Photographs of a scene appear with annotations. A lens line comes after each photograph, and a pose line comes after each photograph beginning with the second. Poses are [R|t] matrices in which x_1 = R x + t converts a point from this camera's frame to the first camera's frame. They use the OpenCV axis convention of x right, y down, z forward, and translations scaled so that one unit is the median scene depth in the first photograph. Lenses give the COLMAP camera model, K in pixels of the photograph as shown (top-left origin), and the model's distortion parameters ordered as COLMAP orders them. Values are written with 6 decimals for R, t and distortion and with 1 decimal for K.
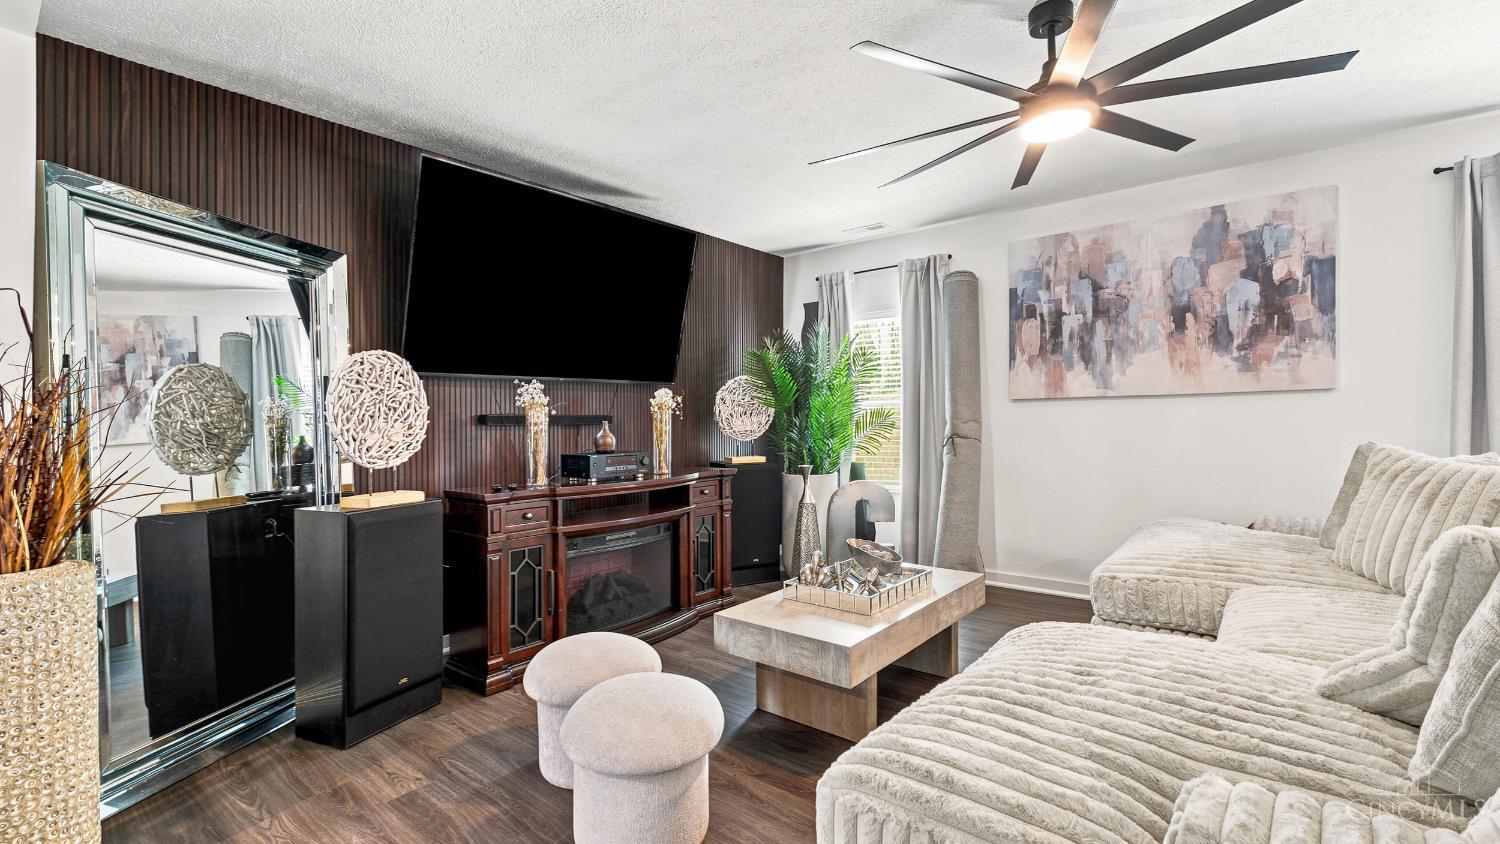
lens RADIAL K [[650.4, 0, 750.4], [0, 650.4, 425.5], [0, 0, 1]] dist [-0.003293, -0.000545]
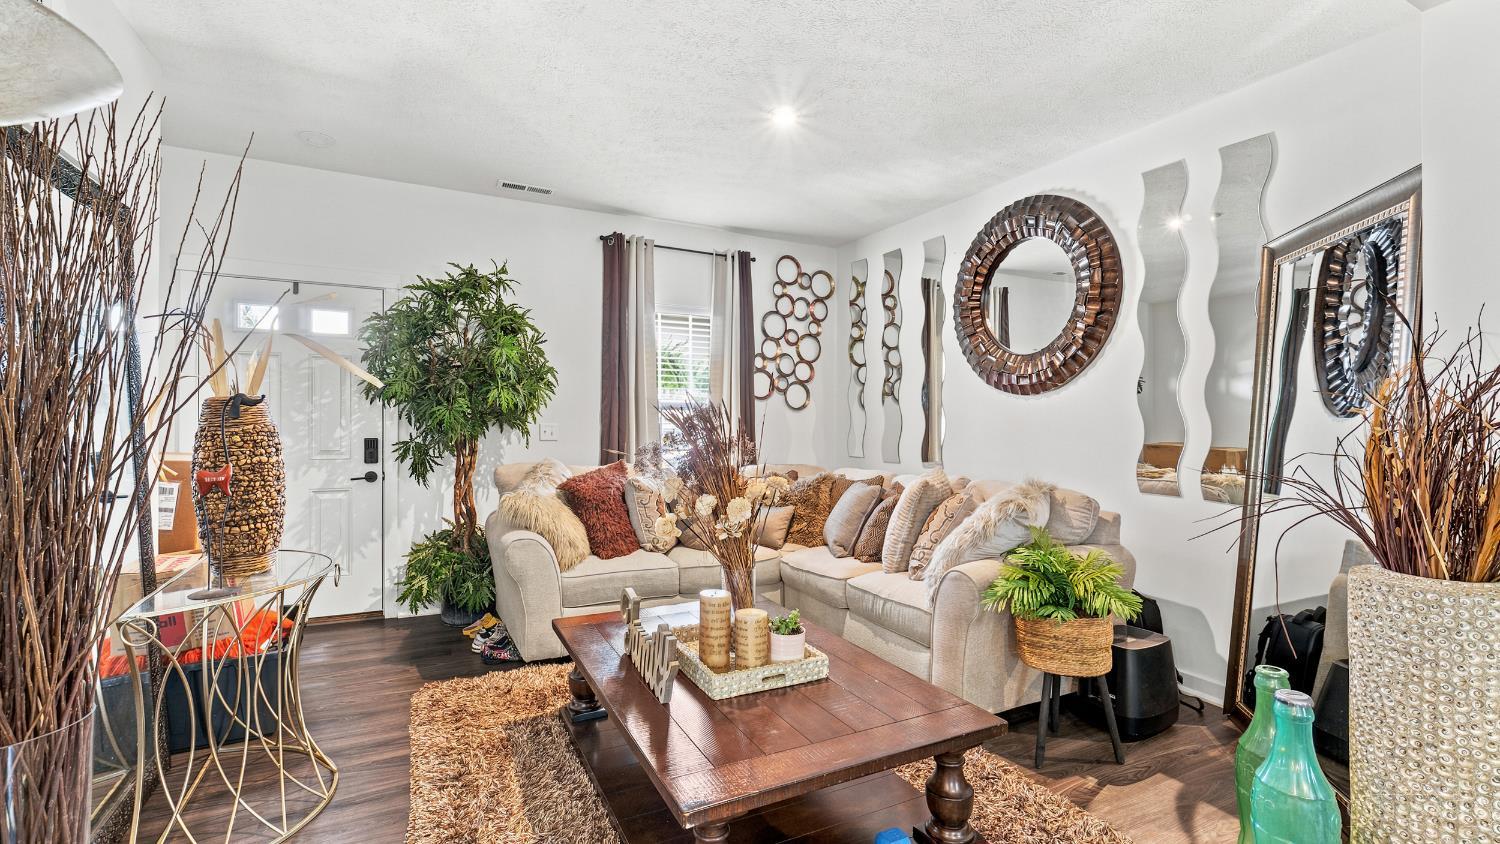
lens RADIAL K [[659.3, 0, 762.4], [0, 659.3, 419.5], [0, 0, 1]] dist [0.001446, 0.000250]
pose [[-0.392014, 0.014770, -0.919841, 0.053101], [-0.005519, 0.999815, 0.018406, -0.006942], [0.919943, 0.012292, -0.391860, 0.198345]]
